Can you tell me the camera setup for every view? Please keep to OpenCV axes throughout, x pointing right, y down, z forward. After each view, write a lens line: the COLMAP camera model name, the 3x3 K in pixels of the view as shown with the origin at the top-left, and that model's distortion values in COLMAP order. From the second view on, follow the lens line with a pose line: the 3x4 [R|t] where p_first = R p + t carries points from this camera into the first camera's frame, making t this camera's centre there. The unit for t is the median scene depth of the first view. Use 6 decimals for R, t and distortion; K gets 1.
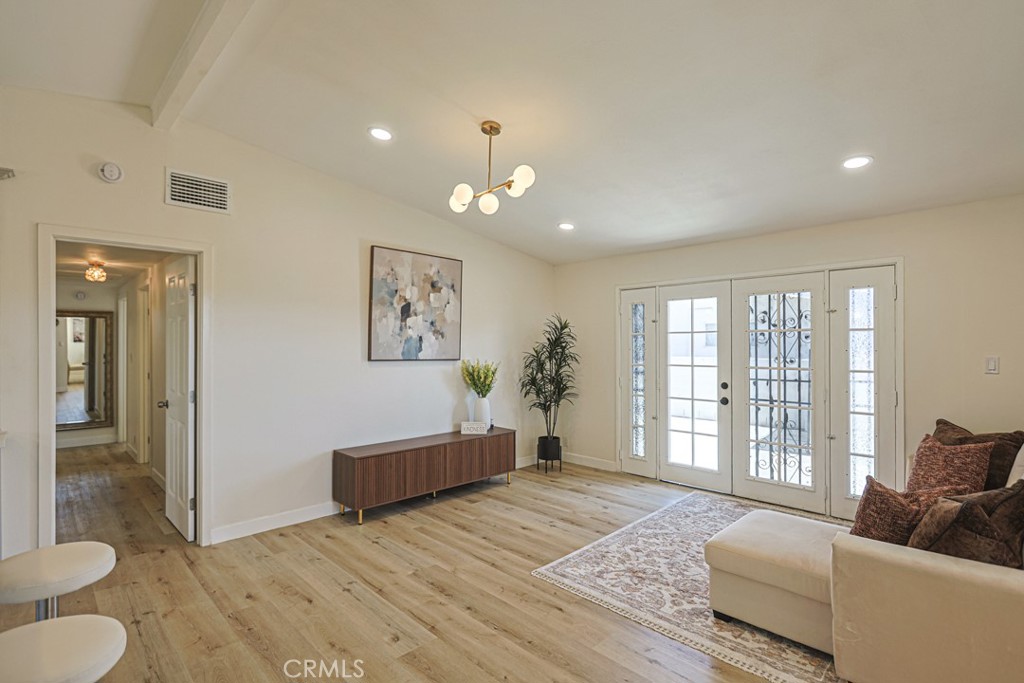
lens RADIAL K [[500.0, 0, 507.5], [0, 500.0, 343.3], [0, 0, 1]] dist [-0.004625, -0.000347]
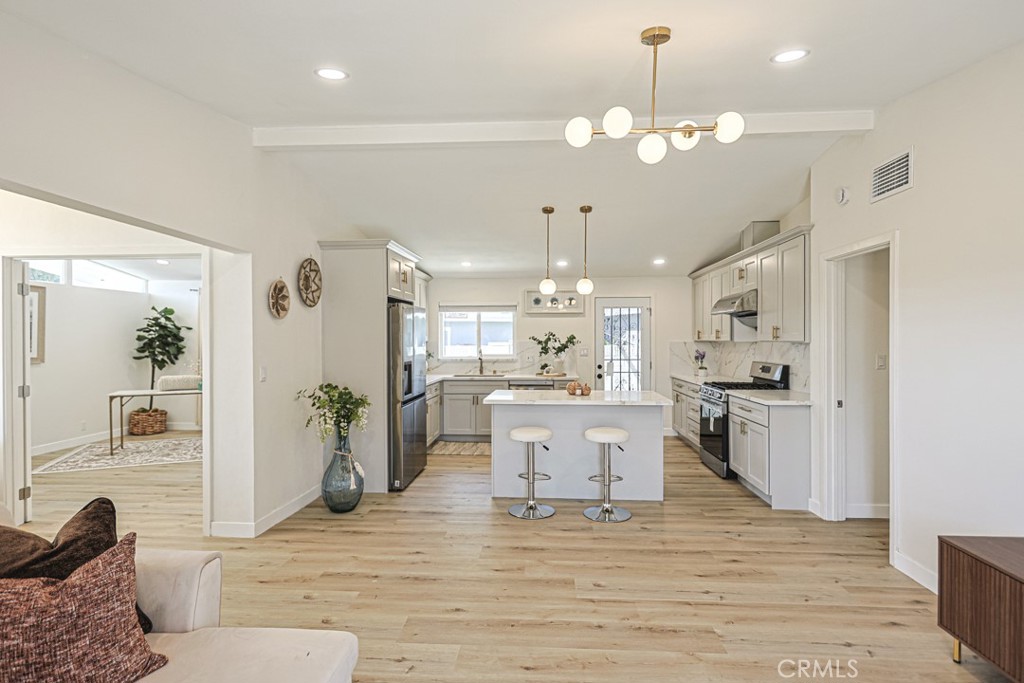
lens RADIAL K [[506.6, 0, 518.9], [0, 506.6, 341.0], [0, 0, 1]] dist [-0.002192, -0.000272]
pose [[-0.734207, 0.004120, -0.678913, 0.395091], [0.001021, 0.999987, 0.004965, -0.004490], [0.678924, 0.002952, -0.734202, 0.932346]]
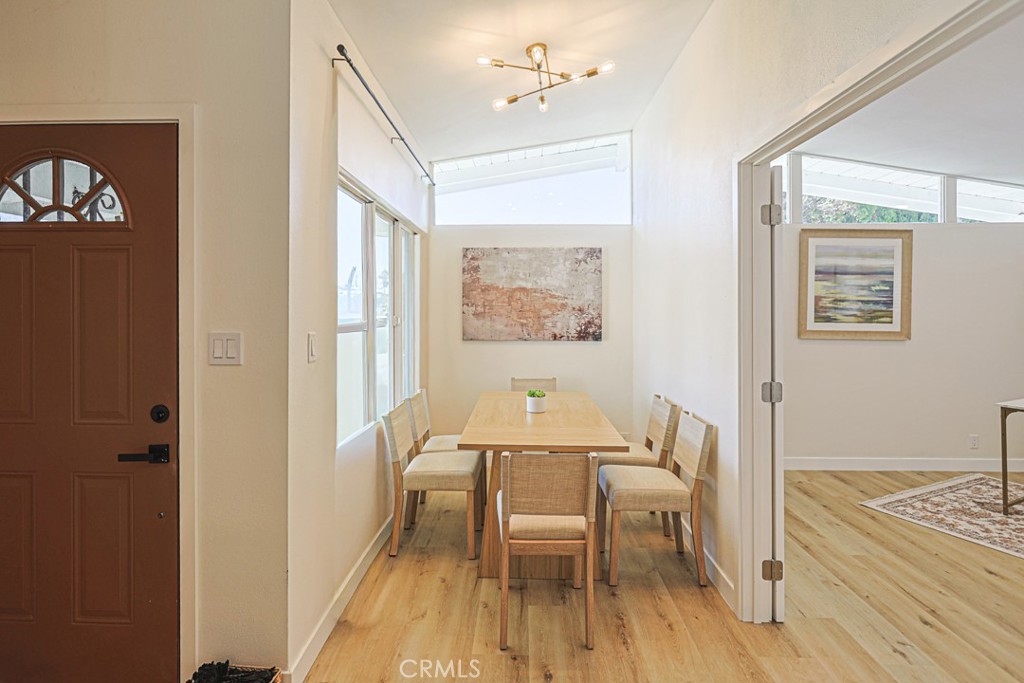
lens RADIAL K [[514.5, 0, 508.8], [0, 514.5, 310.6], [0, 0, 1]] dist [0.000294, -0.000017]
pose [[-0.703799, -0.000275, 0.710399, 0.254858], [0.000338, 1.000000, 0.000721, 0.004701], [-0.710399, 0.000748, -0.703799, 0.264929]]
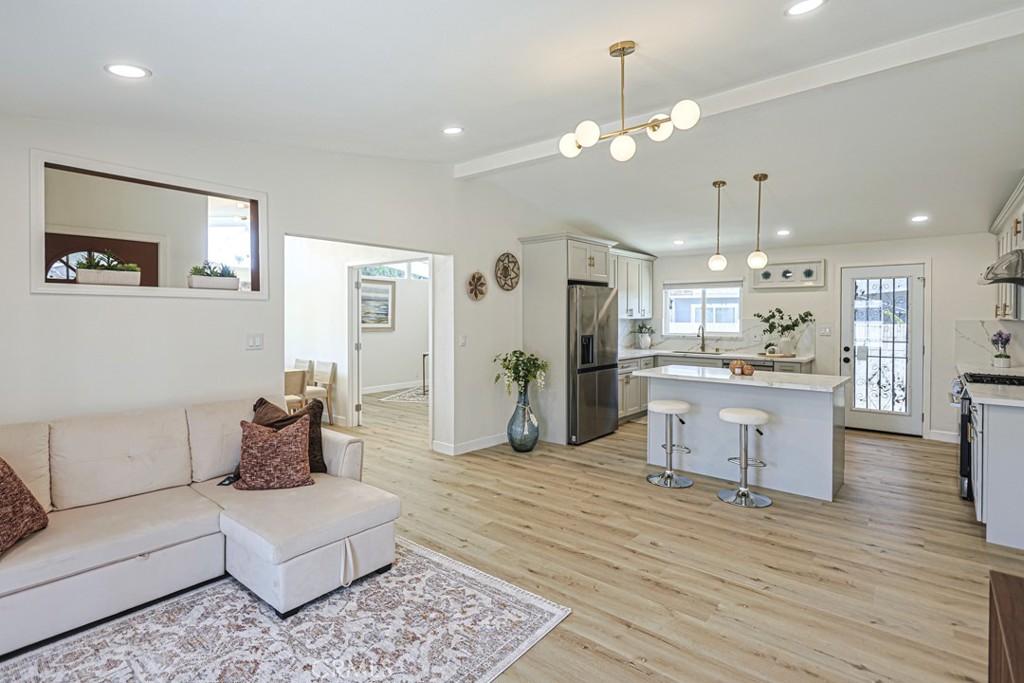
lens RADIAL K [[506.0, 0, 508.4], [0, 506.0, 319.7], [0, 0, 1]] dist [0.001867, 0.000463]
pose [[-0.994788, -0.000037, -0.101961, 0.153201], [-0.000839, 0.999969, 0.007819, -0.003041], [0.101958, 0.007864, -0.994758, 1.197850]]
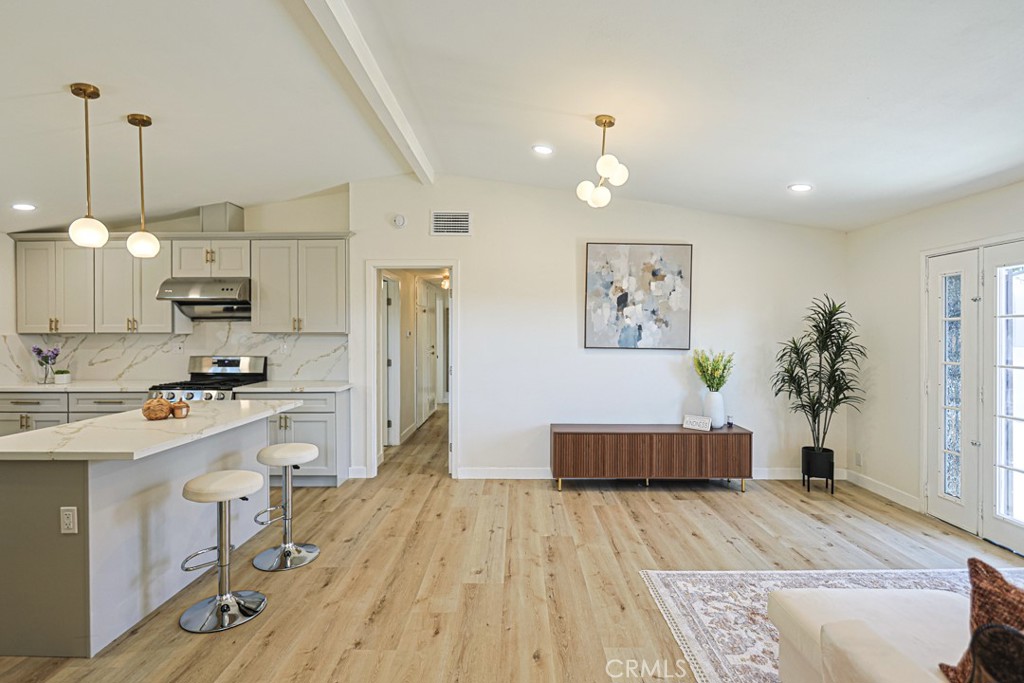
lens RADIAL K [[502.4, 0, 507.3], [0, 502.4, 332.3], [0, 0, 1]] dist [-0.000451, 0.000548]
pose [[0.707875, 0.001989, -0.706335, 0.369276], [-0.000370, 0.999997, 0.002445, -0.001952], [0.706337, -0.001469, 0.707874, 0.090560]]
